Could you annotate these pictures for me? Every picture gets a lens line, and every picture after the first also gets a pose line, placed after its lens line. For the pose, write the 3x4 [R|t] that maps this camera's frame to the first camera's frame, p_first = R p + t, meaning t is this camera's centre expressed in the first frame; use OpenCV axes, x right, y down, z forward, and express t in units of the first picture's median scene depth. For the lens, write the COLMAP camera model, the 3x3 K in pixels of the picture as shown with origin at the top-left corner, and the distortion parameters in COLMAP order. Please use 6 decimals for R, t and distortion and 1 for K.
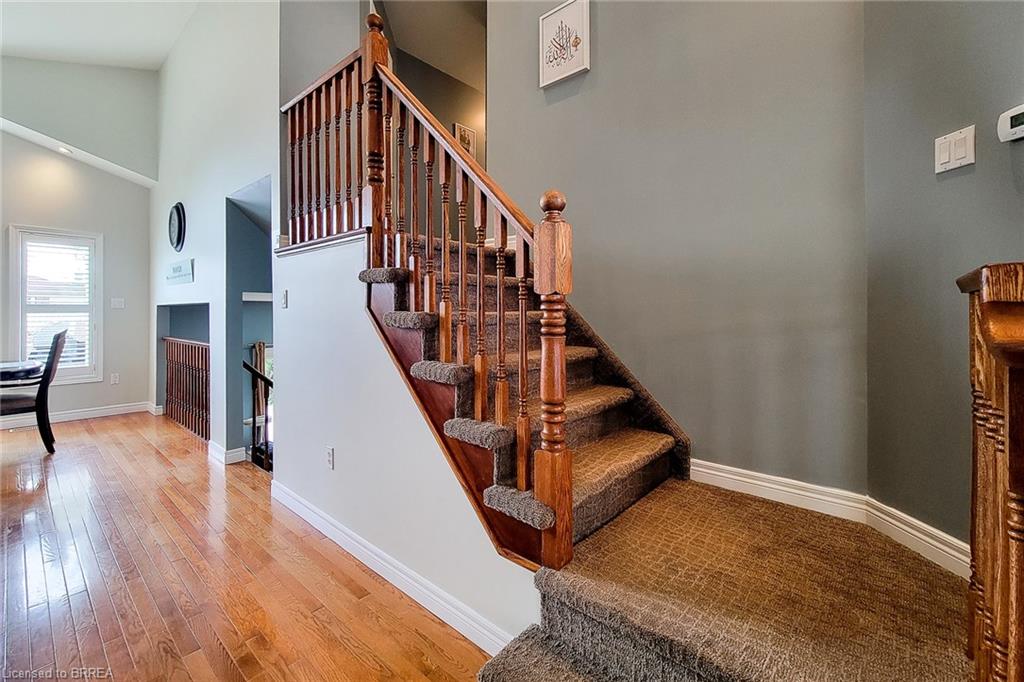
lens RADIAL K [[425.8, 0, 506.2], [0, 425.8, 309.7], [0, 0, 1]] dist [0.007101, -0.000555]
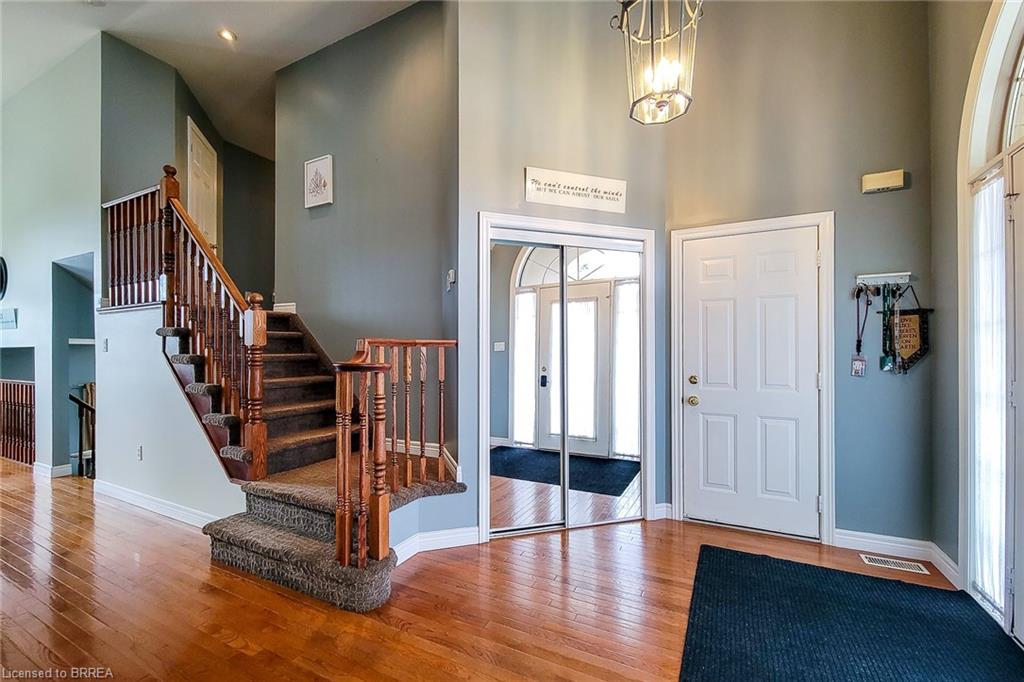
lens RADIAL K [[425.8, 0, 513.0], [0, 425.8, 349.5], [0, 0, 1]] dist [0.007101, -0.000555]
pose [[0.971270, -0.000130, 0.237982, 0.475147], [0.000731, 0.999997, -0.002437, -0.007044], [-0.237981, 0.002541, 0.971266, -0.723254]]
